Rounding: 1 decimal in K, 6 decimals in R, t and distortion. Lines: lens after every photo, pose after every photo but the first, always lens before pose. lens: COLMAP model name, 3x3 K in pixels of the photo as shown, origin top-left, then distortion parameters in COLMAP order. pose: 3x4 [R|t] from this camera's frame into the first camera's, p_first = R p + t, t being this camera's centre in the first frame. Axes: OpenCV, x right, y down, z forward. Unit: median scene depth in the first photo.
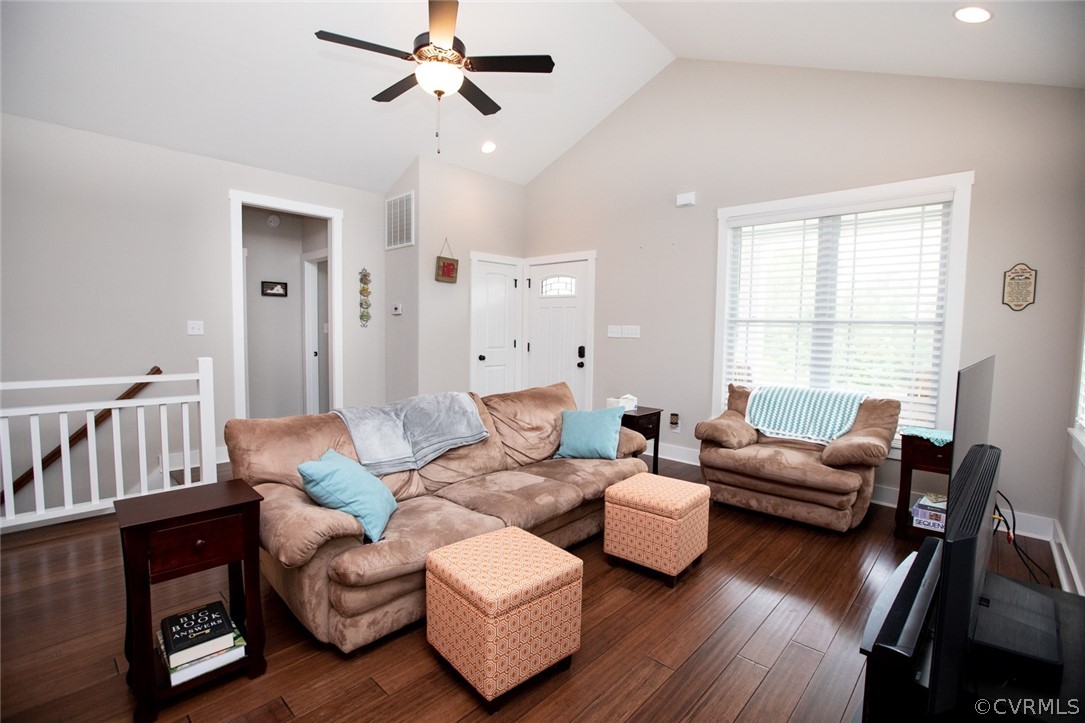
lens RADIAL K [[500.2, 0, 534.1], [0, 500.2, 363.0], [0, 0, 1]] dist [-0.058599, 0.022417]
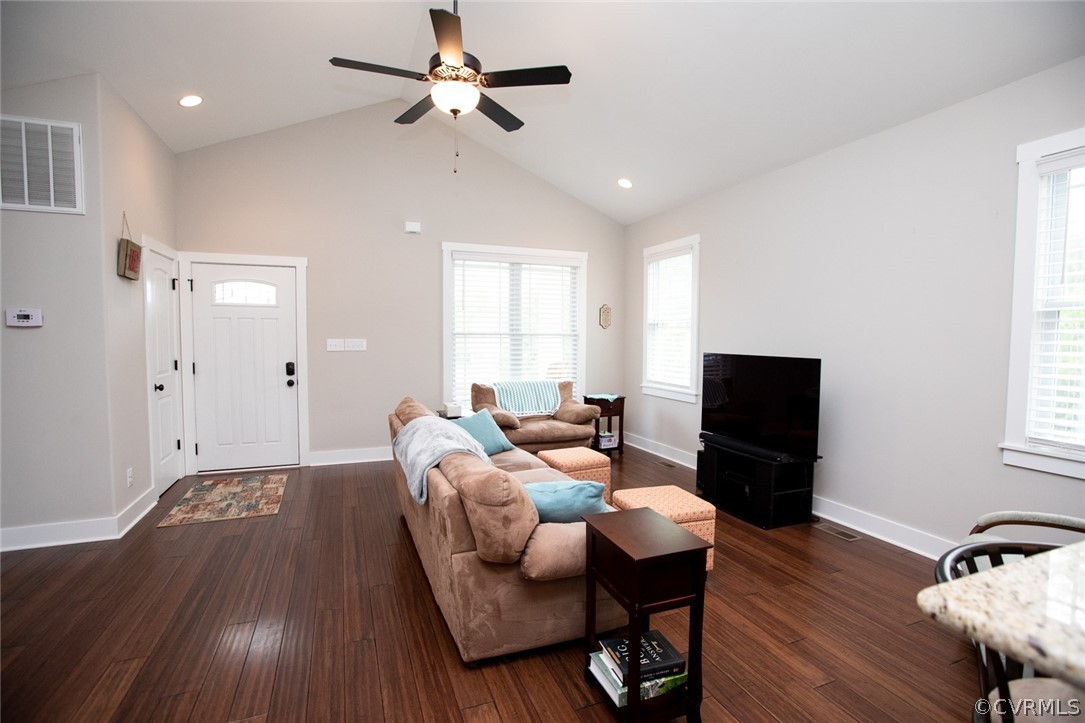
lens RADIAL K [[500.2, 0, 534.1], [0, 500.2, 363.0], [0, 0, 1]] dist [-0.058599, 0.022417]
pose [[0.418264, -0.063011, 0.906137, -0.667557], [0.067707, 0.996978, 0.038075, -0.046464], [-0.905798, 0.045427, 0.421267, 0.293065]]
